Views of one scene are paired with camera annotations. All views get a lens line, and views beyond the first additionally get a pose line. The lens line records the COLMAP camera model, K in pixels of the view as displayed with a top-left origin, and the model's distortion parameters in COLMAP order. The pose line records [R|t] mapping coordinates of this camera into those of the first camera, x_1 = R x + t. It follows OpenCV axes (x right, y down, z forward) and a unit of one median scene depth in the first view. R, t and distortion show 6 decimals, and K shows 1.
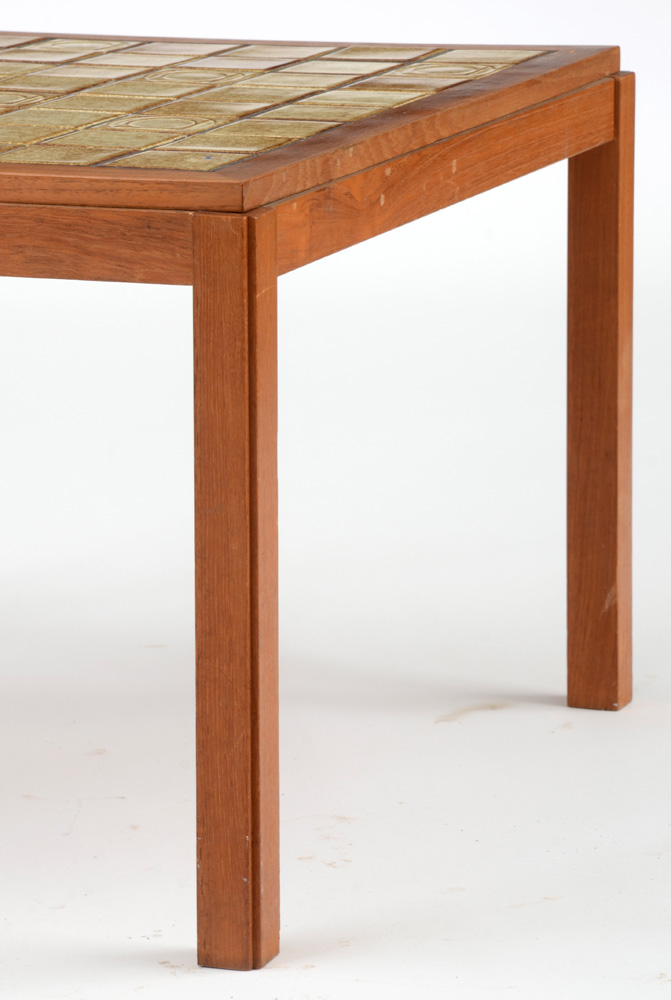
lens RADIAL K [[5154.1, 0, 335.9], [0, 5154.1, 445.0], [0, 0, 1]] dist [1.514998, 0.090317]
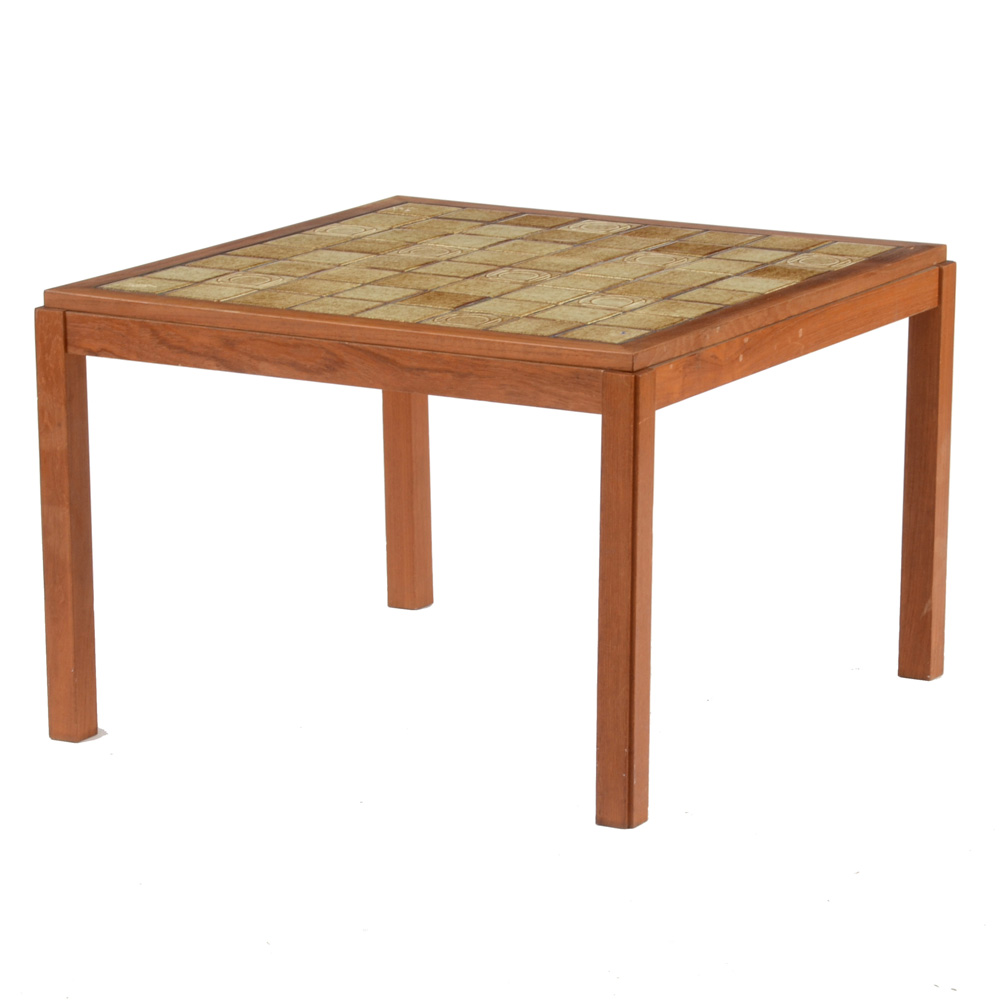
lens RADIAL K [[5331.8, 0, 500.0], [0, 5331.8, 500.0], [0, 0, 1]] dist [0.668111, 12.797300]
pose [[0.988614, 0.049581, -0.142068, 0.178642], [-0.044889, 0.998341, 0.036051, -0.062095], [0.143620, -0.029263, 0.989200, -0.668174]]
